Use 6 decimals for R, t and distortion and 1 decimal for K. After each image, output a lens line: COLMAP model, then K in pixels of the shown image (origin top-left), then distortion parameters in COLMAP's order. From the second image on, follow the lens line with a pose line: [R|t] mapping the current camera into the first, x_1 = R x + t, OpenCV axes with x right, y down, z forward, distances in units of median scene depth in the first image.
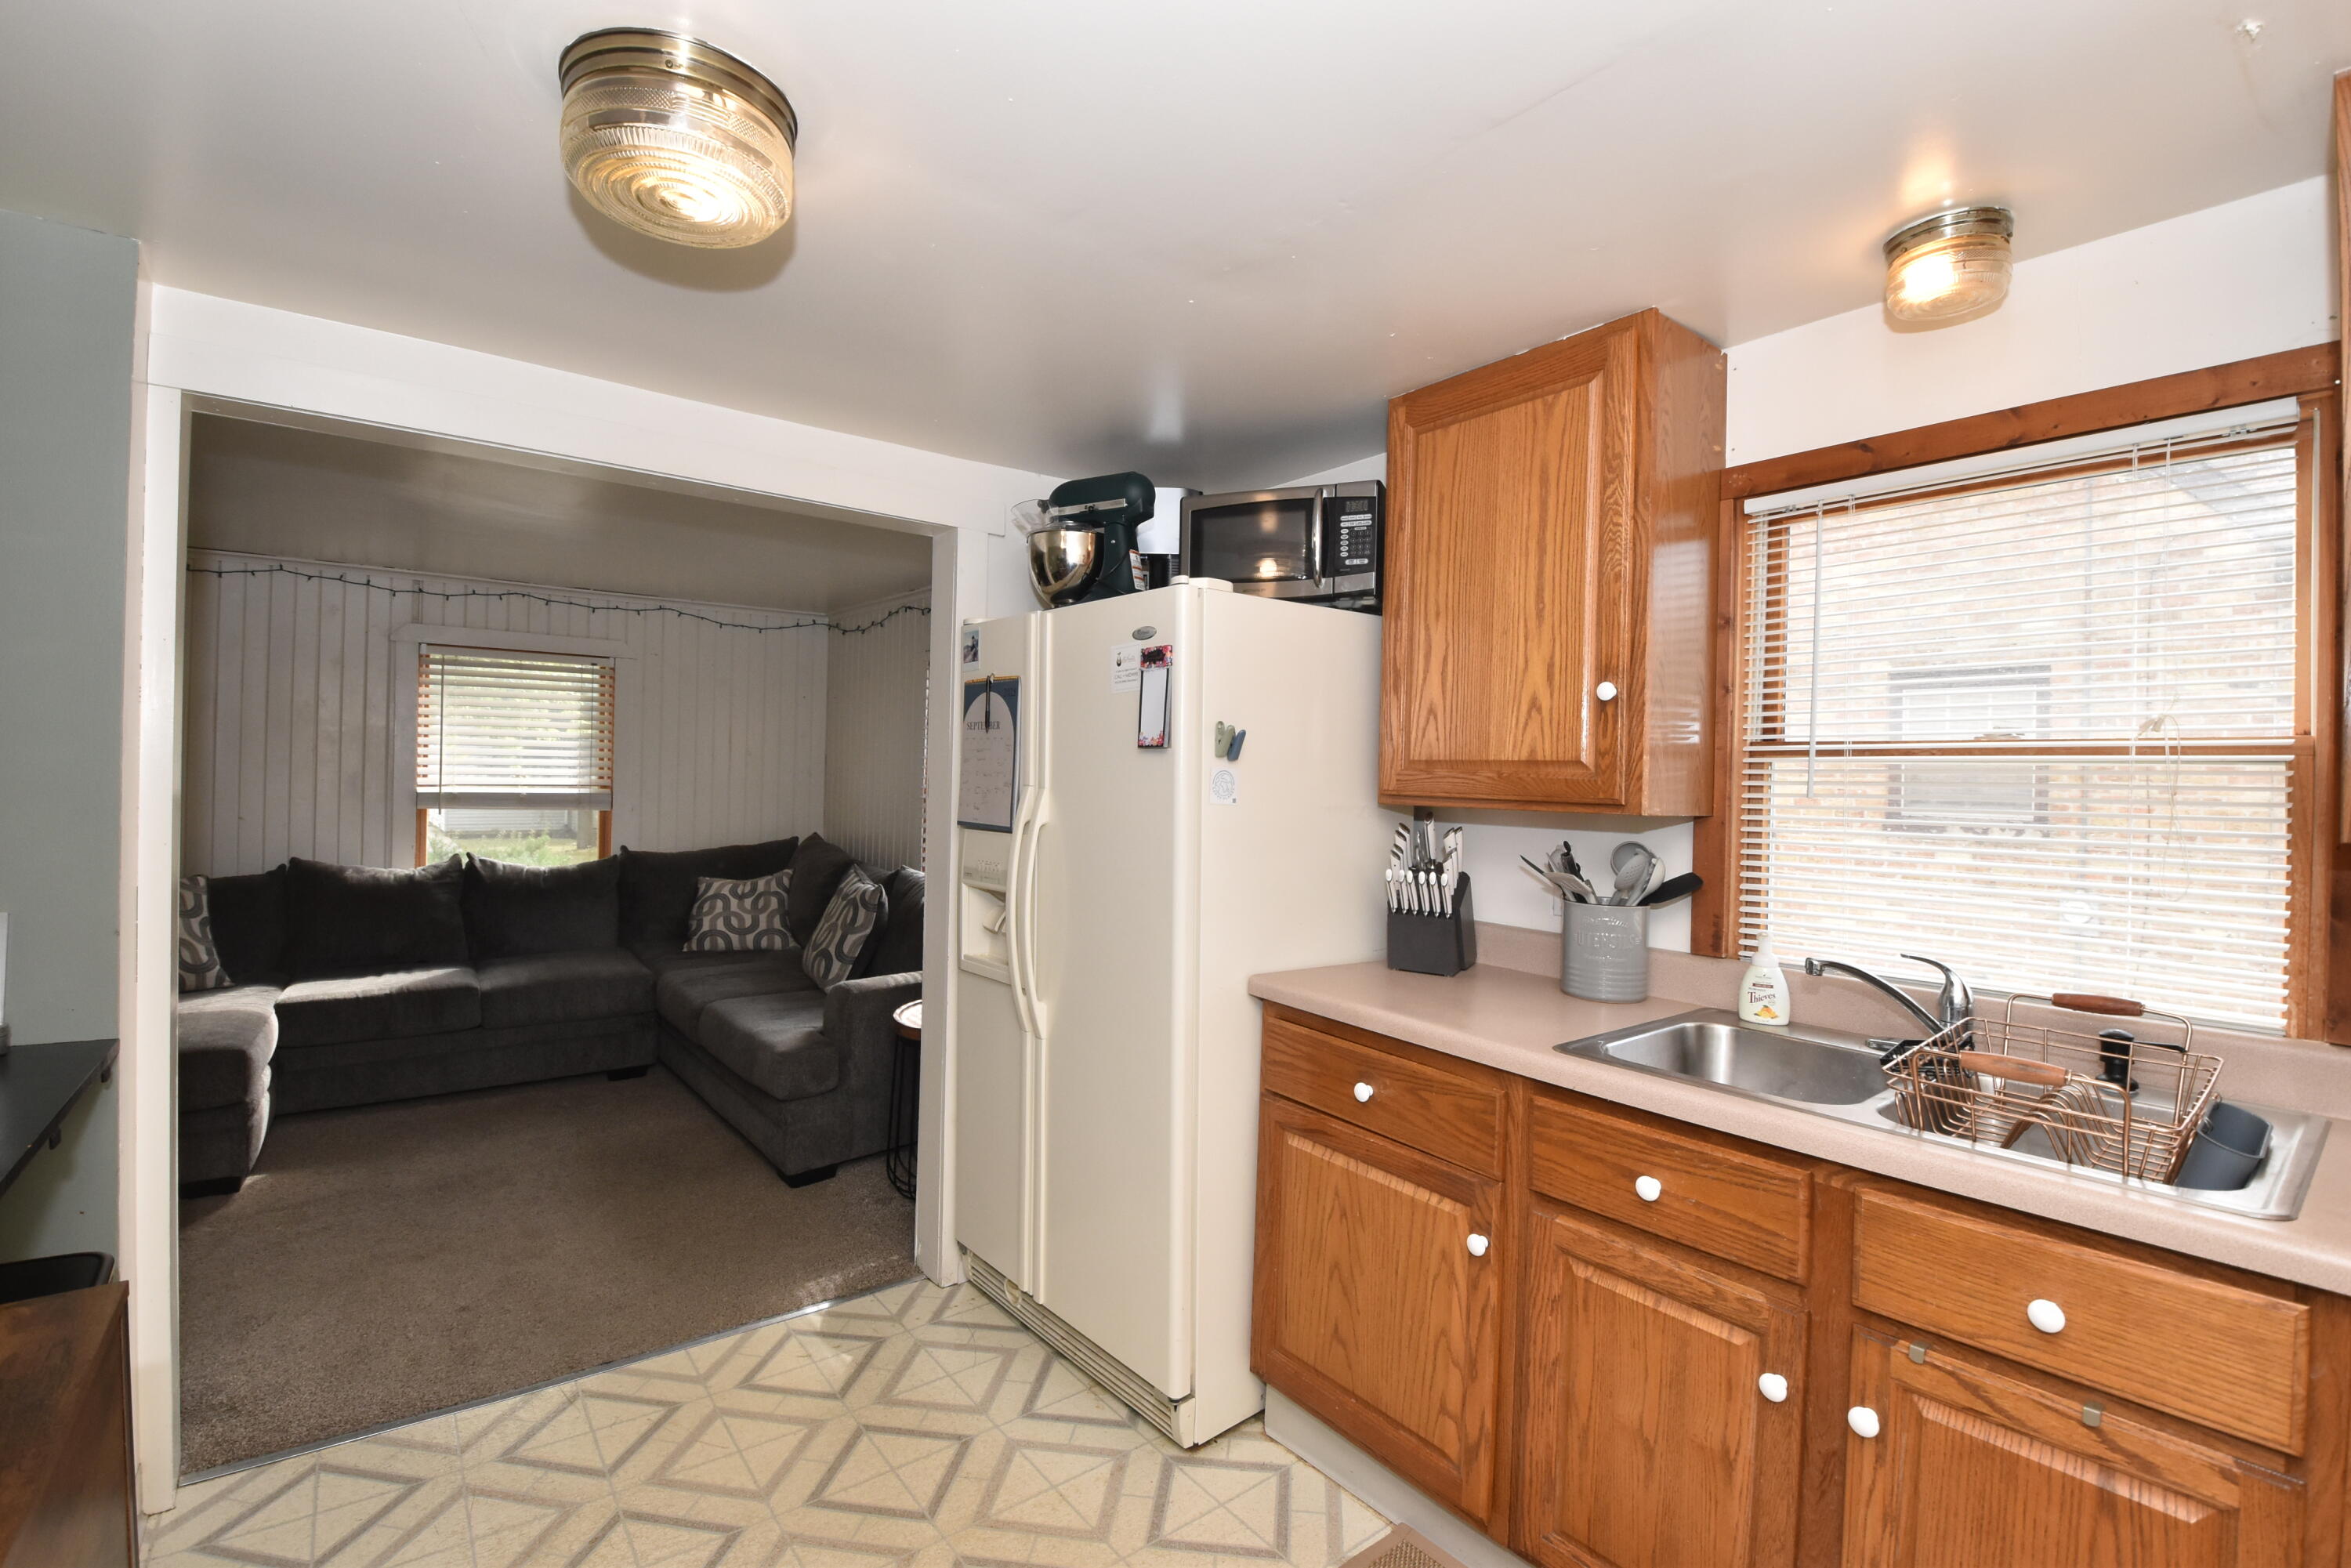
lens RADIAL K [[1037.2, 0, 1178.4], [0, 1037.2, 769.9], [0, 0, 1]] dist [0.002489, -0.010379]
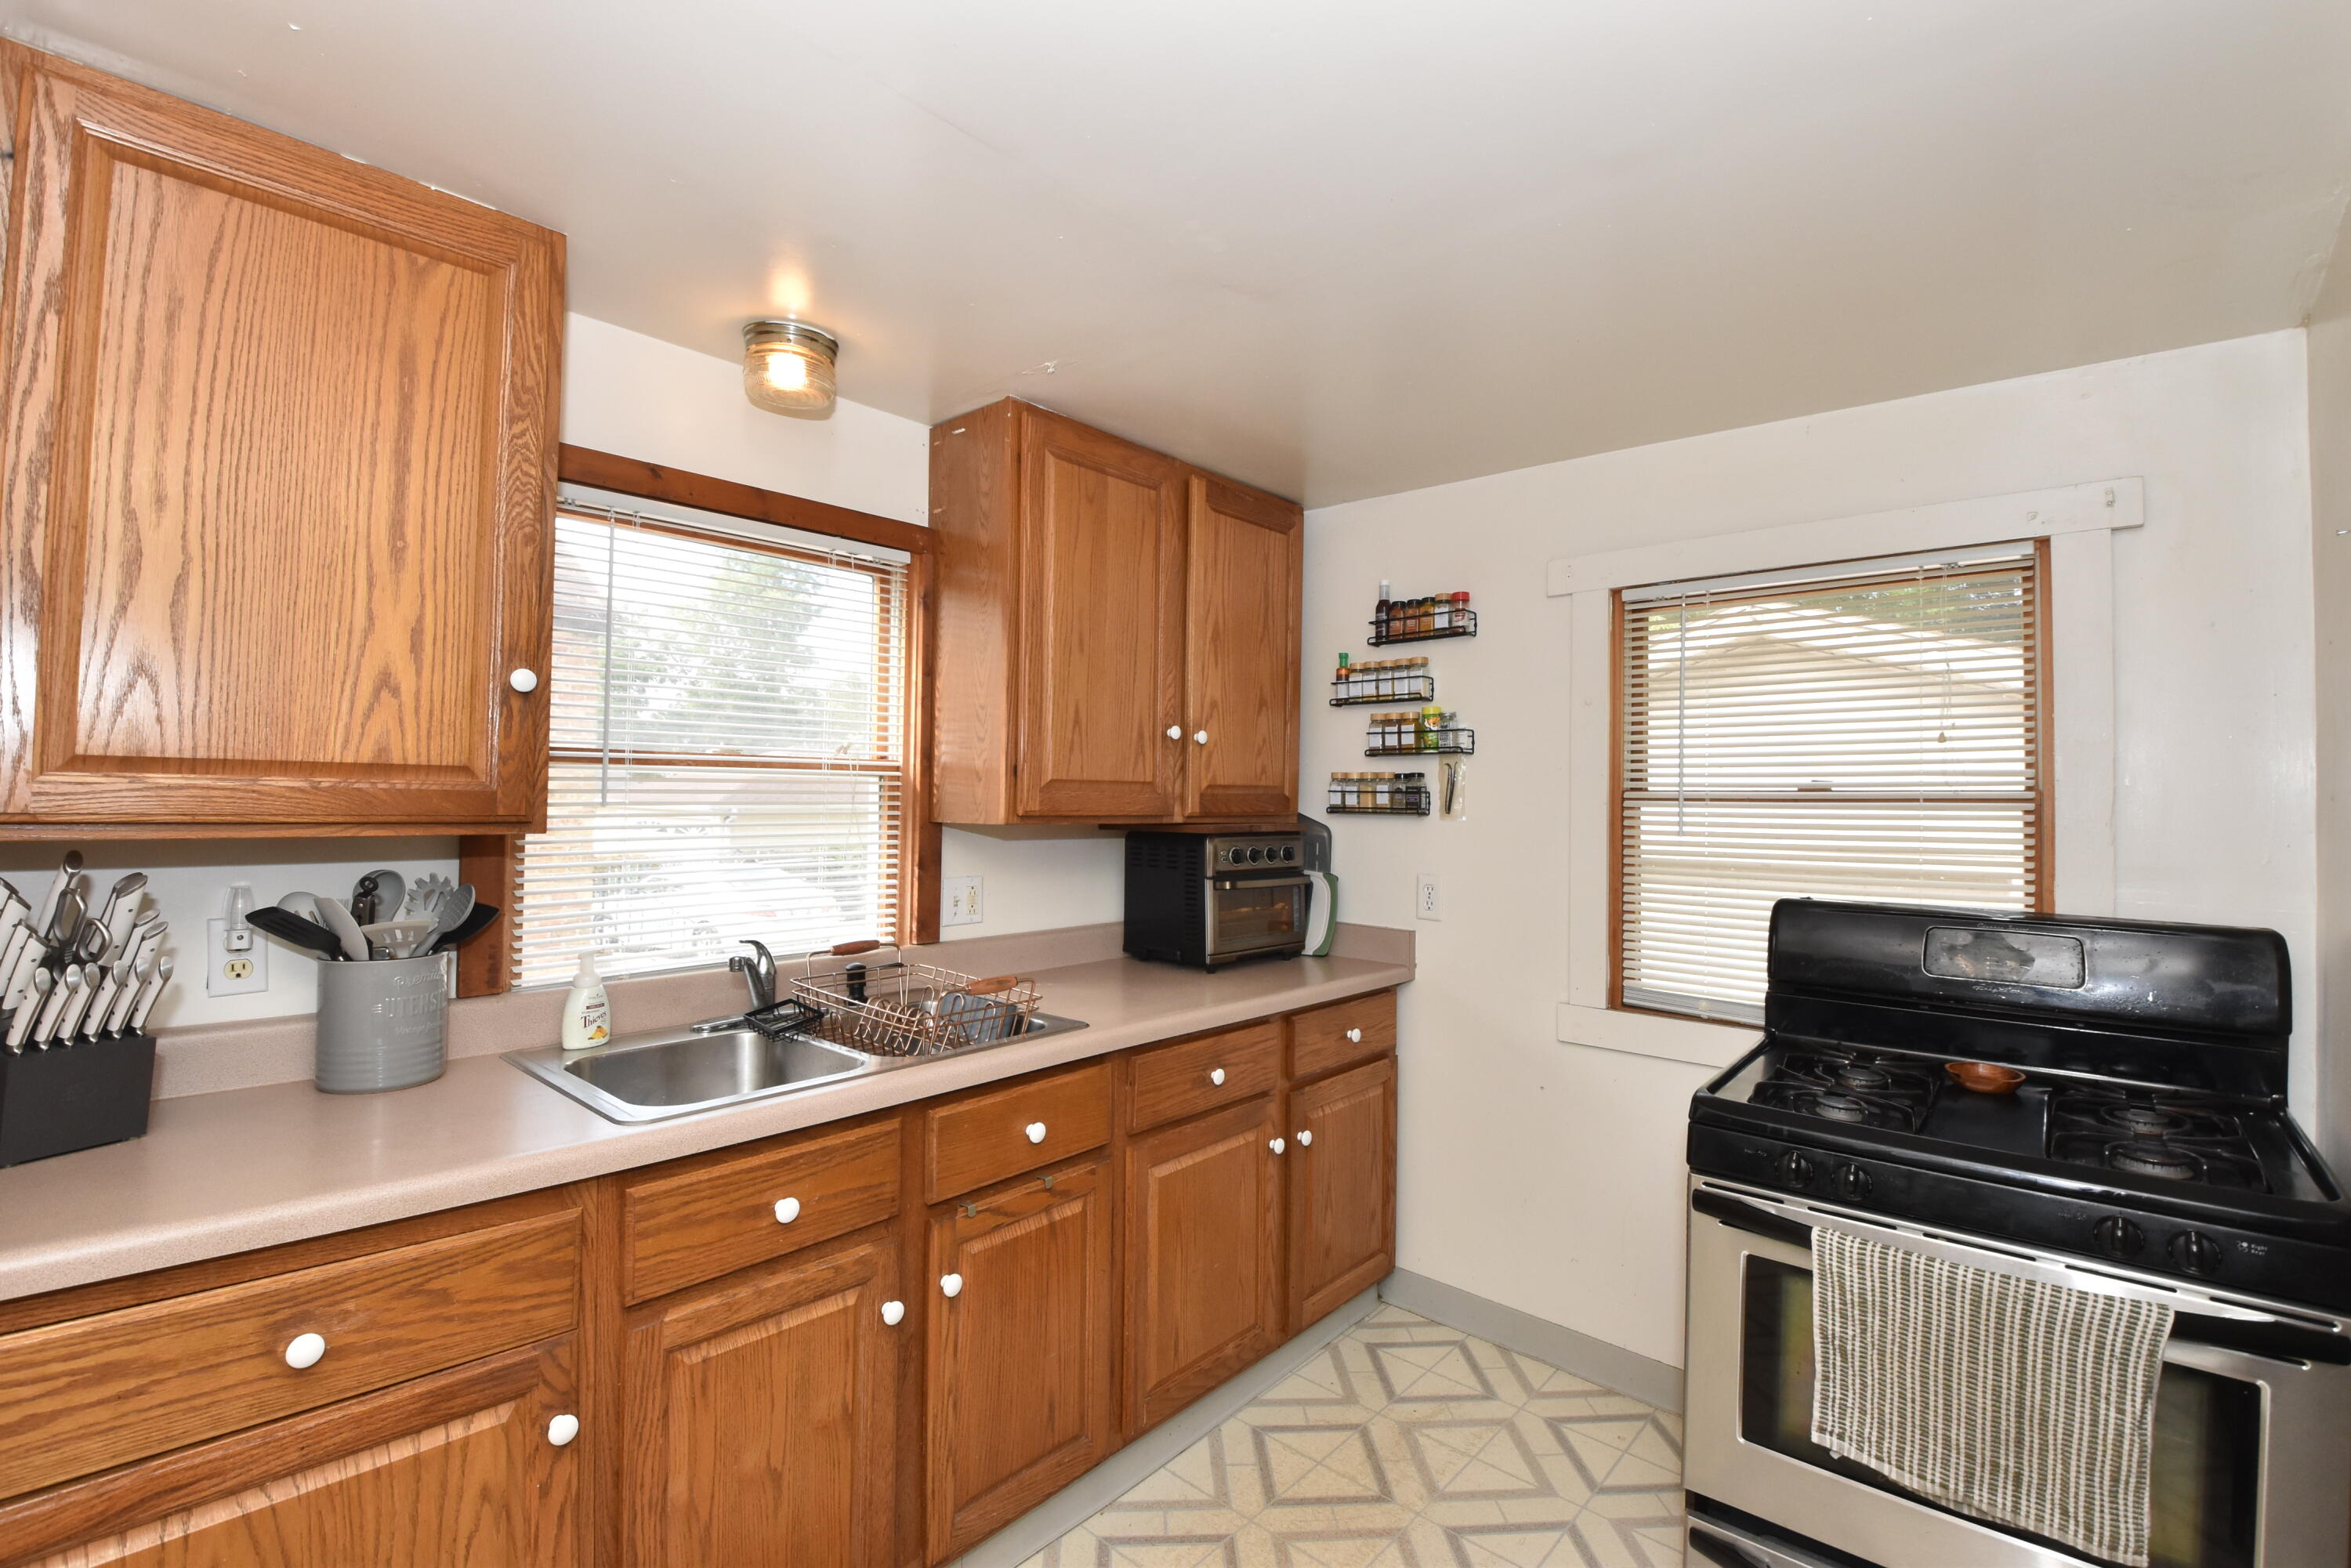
lens RADIAL K [[1025.5, 0, 1169.0], [0, 1025.5, 776.2], [0, 0, 1]] dist [0.000339, -0.013561]
pose [[-0.153209, 0.000208, 0.988194, -0.434642], [-0.016638, 0.999858, -0.002790, -0.007849], [-0.988054, -0.016869, -0.153184, 0.620000]]
